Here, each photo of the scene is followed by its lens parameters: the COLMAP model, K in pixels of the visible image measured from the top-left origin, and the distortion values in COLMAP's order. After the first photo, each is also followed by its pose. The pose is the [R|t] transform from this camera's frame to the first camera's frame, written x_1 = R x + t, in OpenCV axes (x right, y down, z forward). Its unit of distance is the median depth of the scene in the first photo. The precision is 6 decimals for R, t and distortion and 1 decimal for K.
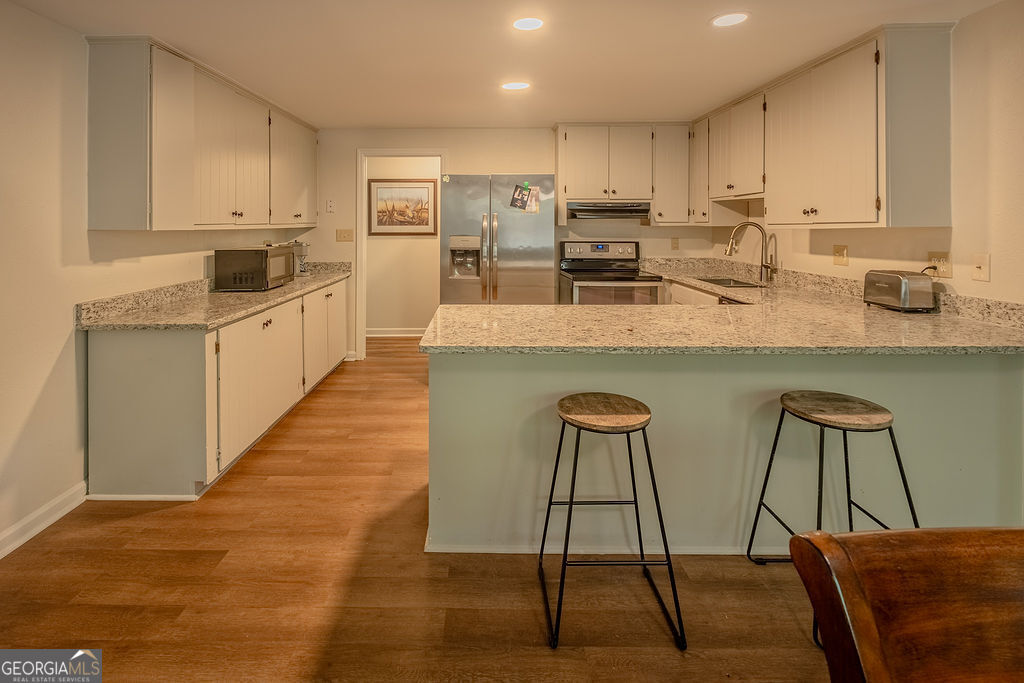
lens RADIAL K [[483.4, 0, 497.6], [0, 483.4, 224.8], [0, 0, 1]] dist [-0.000853, -0.000019]
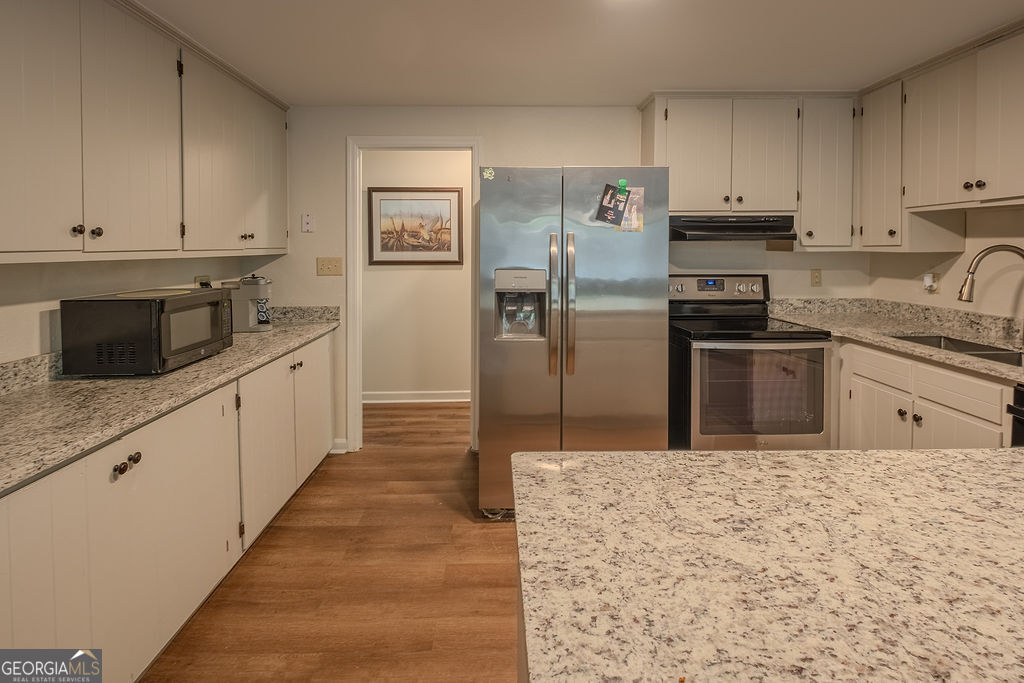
lens RADIAL K [[471.9, 0, 513.5], [0, 471.9, 257.1], [0, 0, 1]] dist [0.015674, -0.005799]
pose [[0.999920, -0.002119, 0.012510, -0.074862], [0.001910, 0.999858, 0.016733, -0.002006], [-0.012543, -0.016707, 0.999782, 0.369599]]
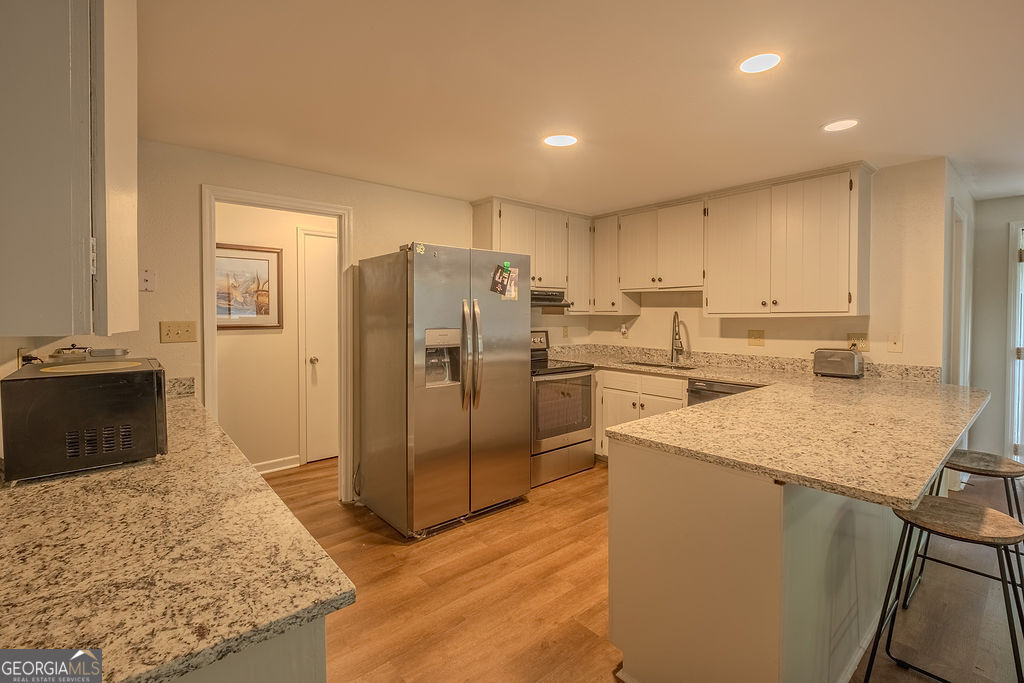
lens RADIAL K [[451.8, 0, 513.0], [0, 451.8, 322.7], [0, 0, 1]] dist [0.001137, 0.000092]
pose [[0.765441, -0.012617, 0.643382, -0.384888], [-0.000166, 0.999804, 0.019805, -0.000057], [-0.643506, -0.015266, 0.765289, 0.358295]]
